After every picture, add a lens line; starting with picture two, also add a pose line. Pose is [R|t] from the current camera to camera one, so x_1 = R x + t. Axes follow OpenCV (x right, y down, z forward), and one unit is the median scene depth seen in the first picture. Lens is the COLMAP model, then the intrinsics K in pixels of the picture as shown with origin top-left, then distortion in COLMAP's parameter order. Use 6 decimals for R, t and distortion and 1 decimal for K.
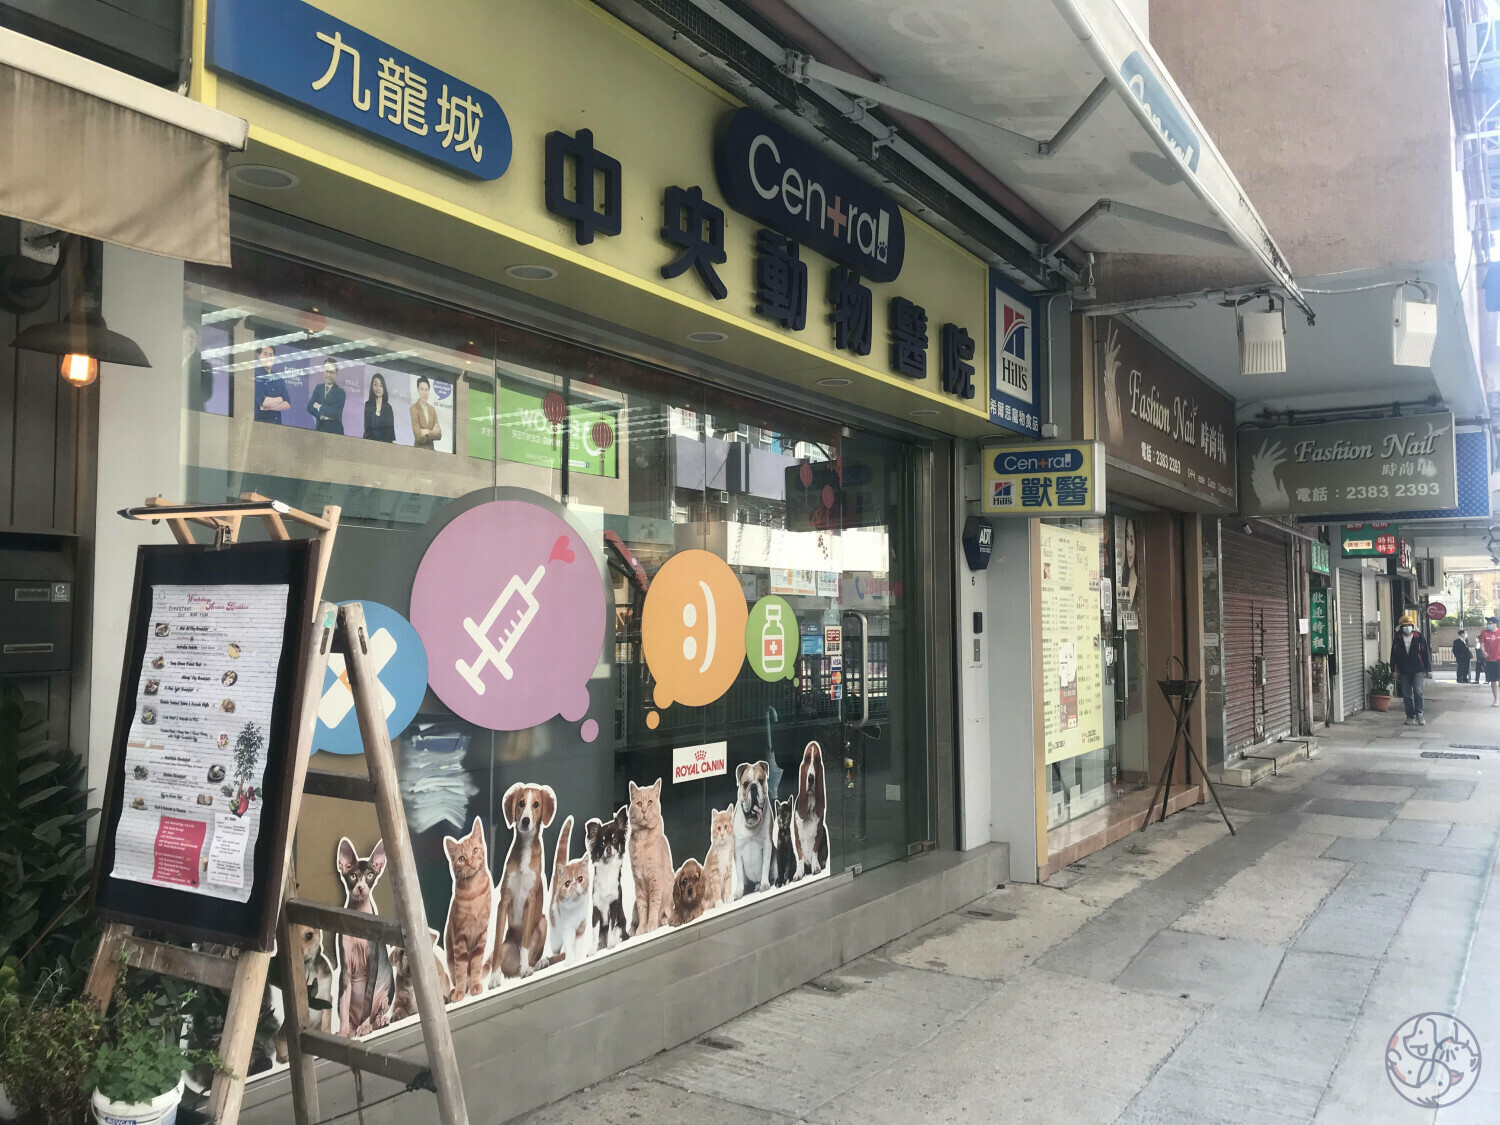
lens RADIAL K [[1216.5, 0, 751.1], [0, 1216.5, 544.9], [0, 0, 1]] dist [0.095825, -0.282375]
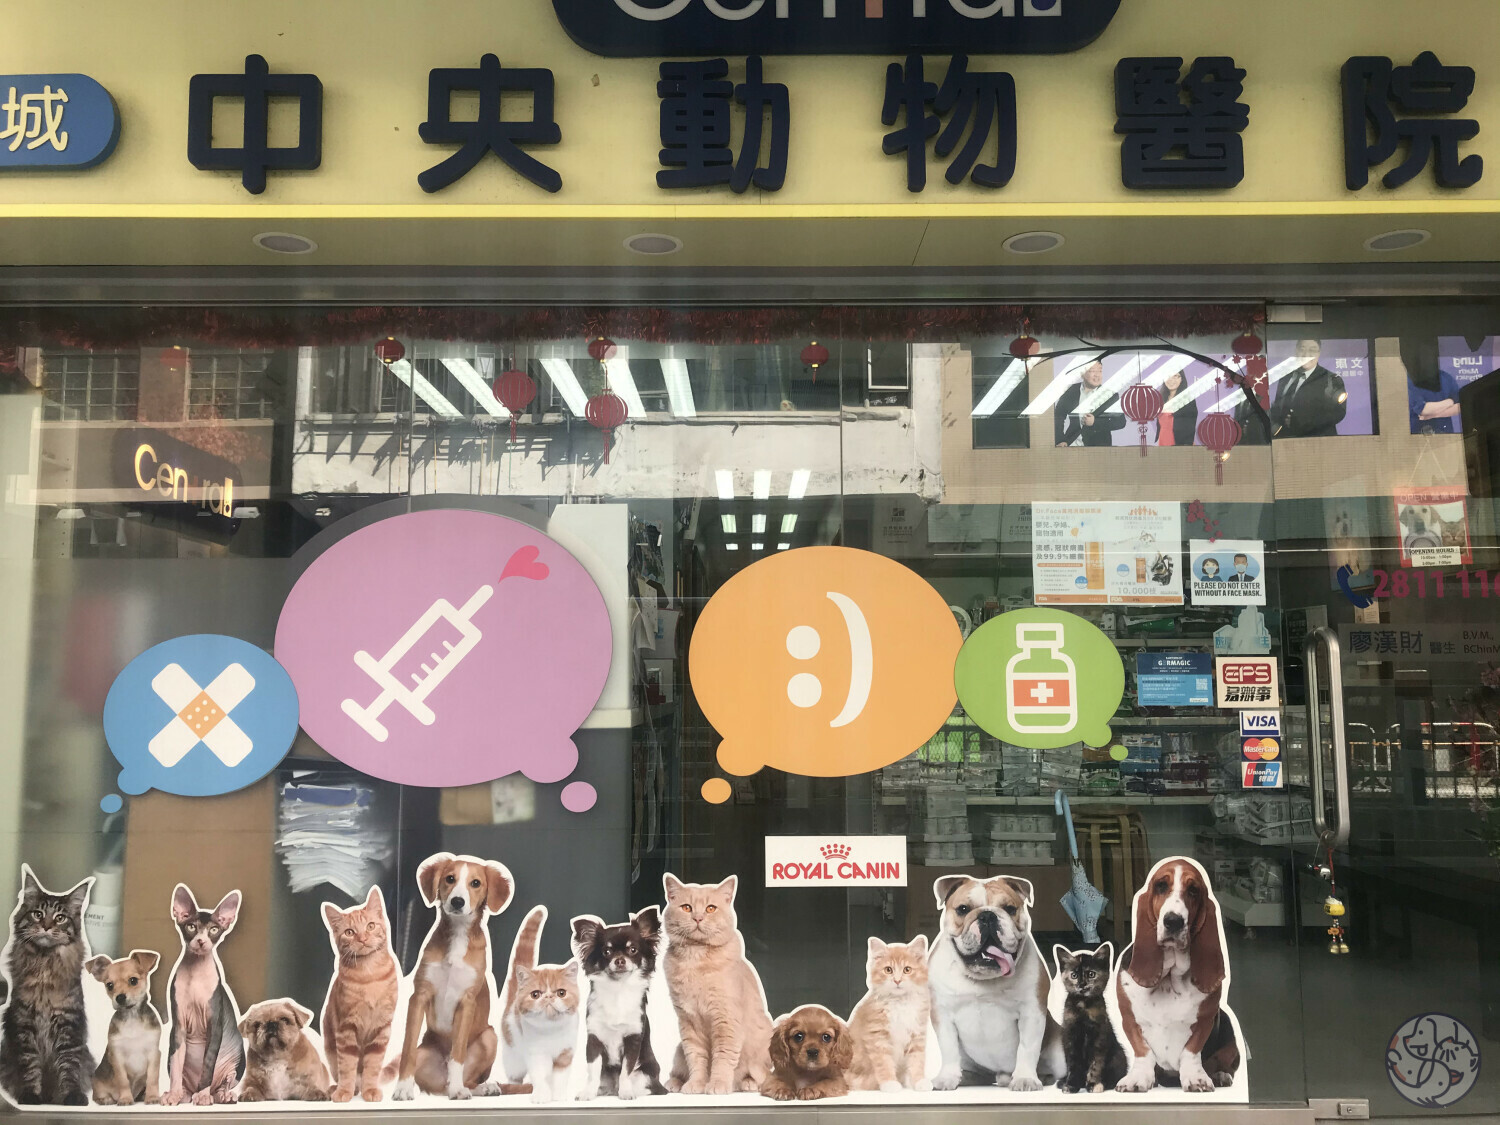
lens RADIAL K [[1231.2, 0, 773.0], [0, 1231.2, 548.8], [0, 0, 1]] dist [0.006634, 0.009582]
pose [[0.544874, -0.095448, -0.833068, 0.604977], [0.060760, 0.995383, -0.074305, 0.064066], [0.836314, -0.010131, 0.548158, 0.700993]]
